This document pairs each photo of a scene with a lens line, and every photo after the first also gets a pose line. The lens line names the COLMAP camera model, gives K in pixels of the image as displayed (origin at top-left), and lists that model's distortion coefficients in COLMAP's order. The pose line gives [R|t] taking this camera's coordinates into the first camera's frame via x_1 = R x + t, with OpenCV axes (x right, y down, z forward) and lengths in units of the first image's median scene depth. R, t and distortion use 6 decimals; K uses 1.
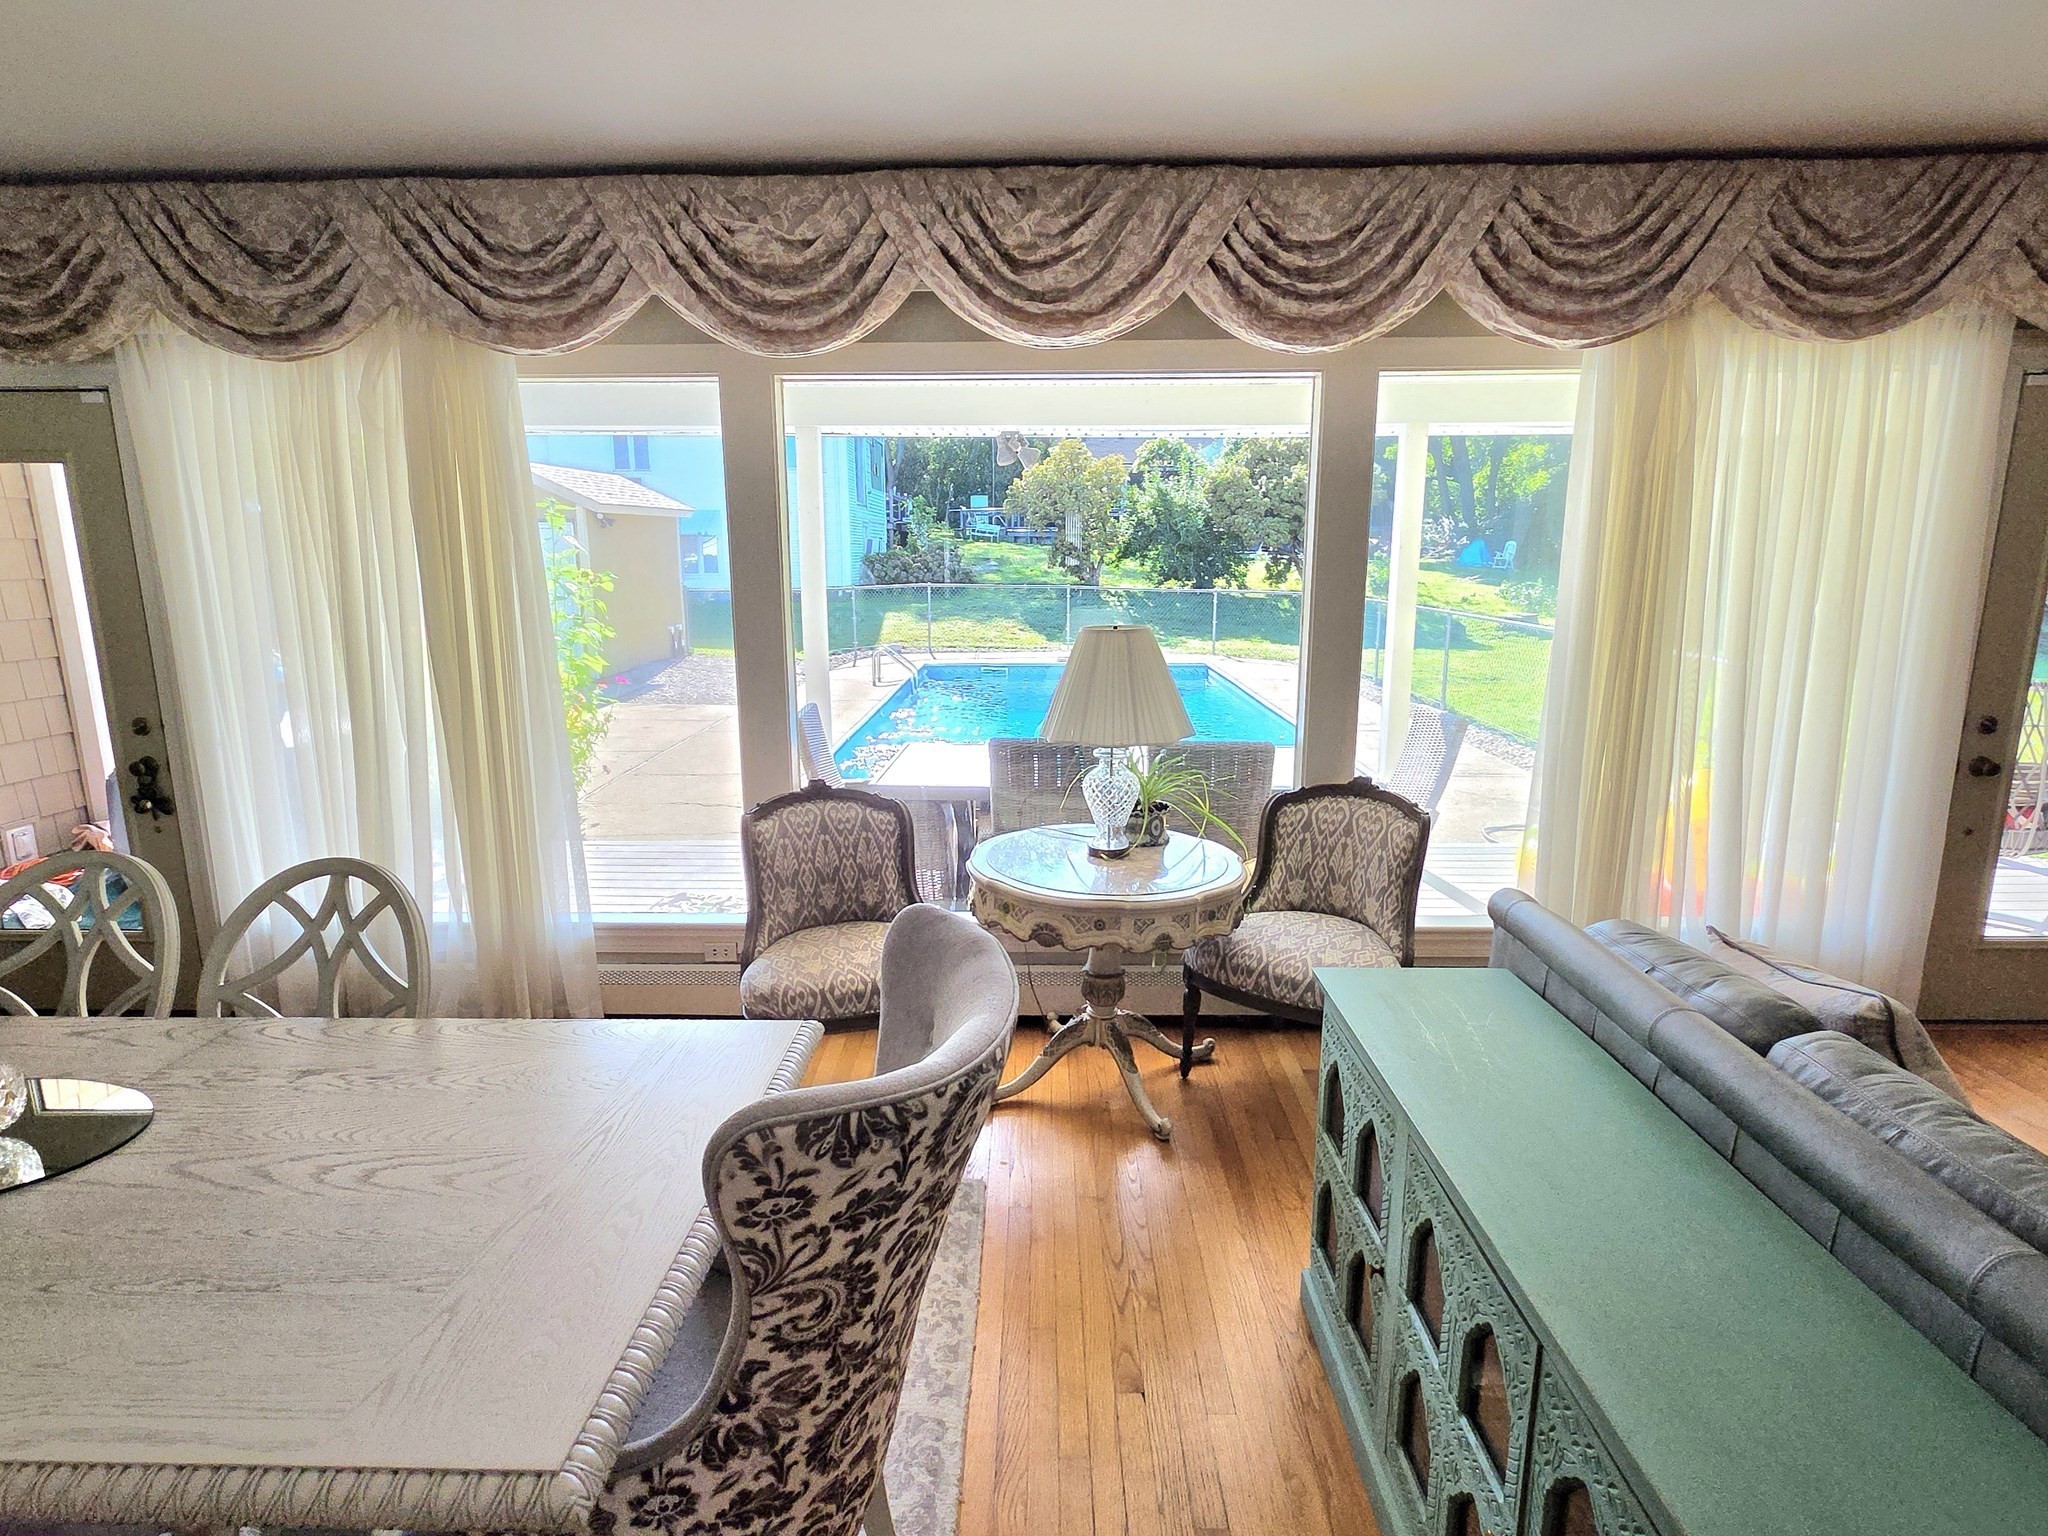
lens RADIAL K [[1100.0, 0, 1016.9], [0, 1100.0, 774.4], [0, 0, 1]] dist [-0.000029, 0.003798]
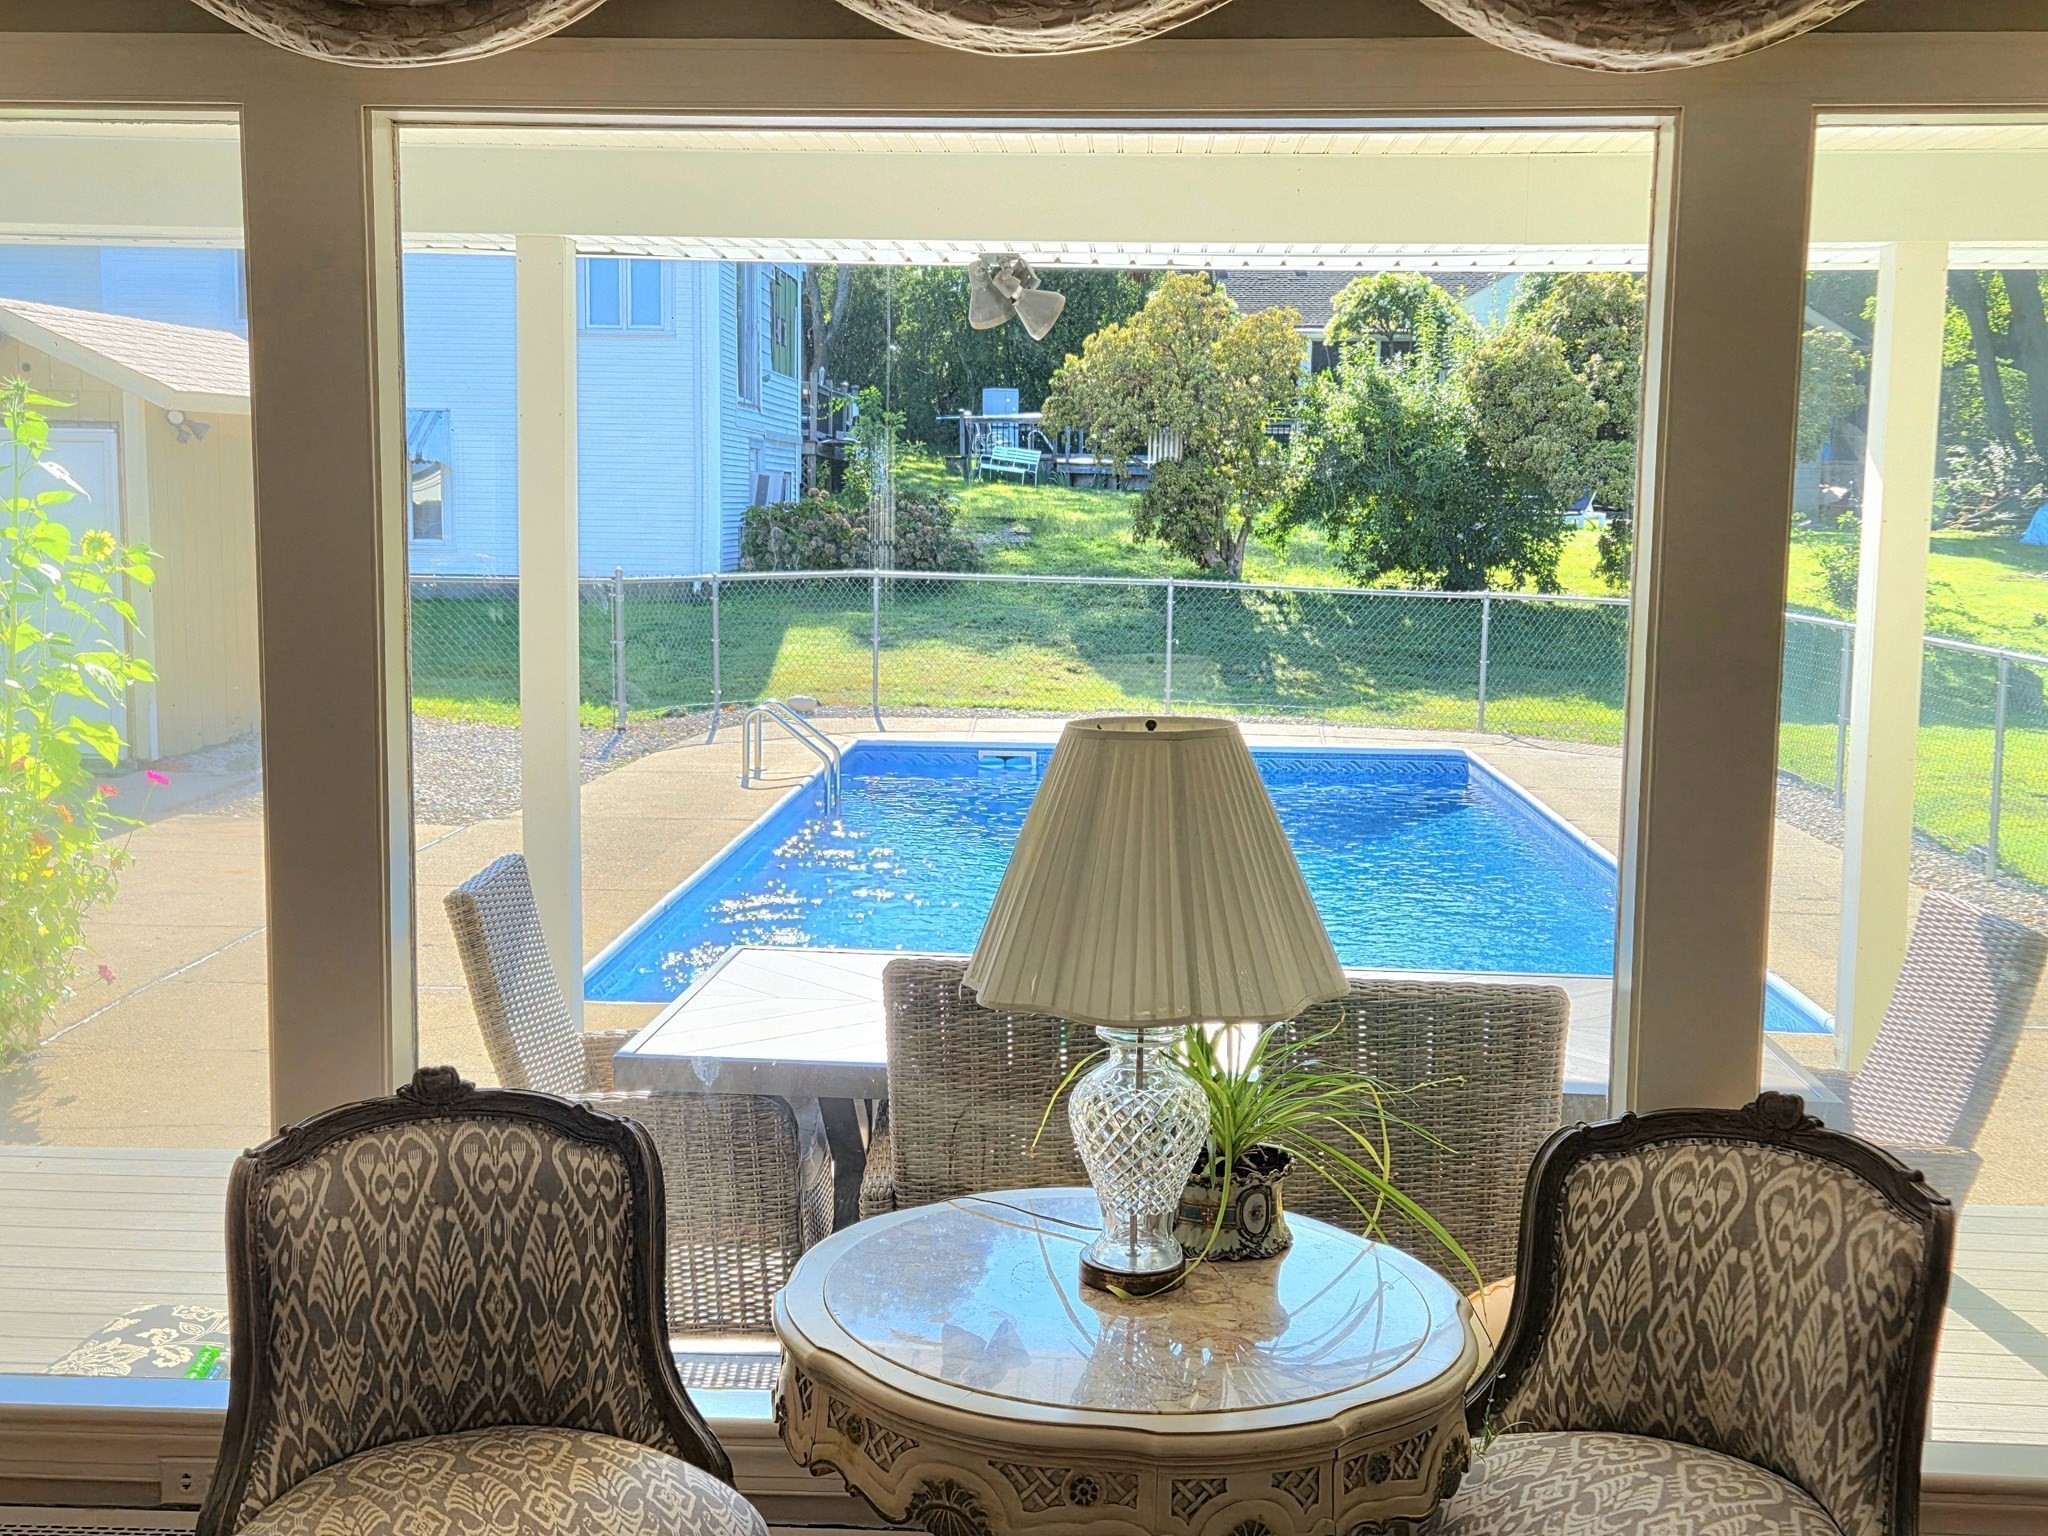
lens RADIAL K [[2240.2, 0, 1012.3], [0, 2240.2, 757.3], [0, 0, 1]] dist [0.081386, -0.052783]
pose [[0.998968, 0.019593, -0.040970, 0.044869], [-0.022972, 0.996225, -0.083711, -0.031000], [0.039175, 0.084566, 0.995647, 0.106047]]
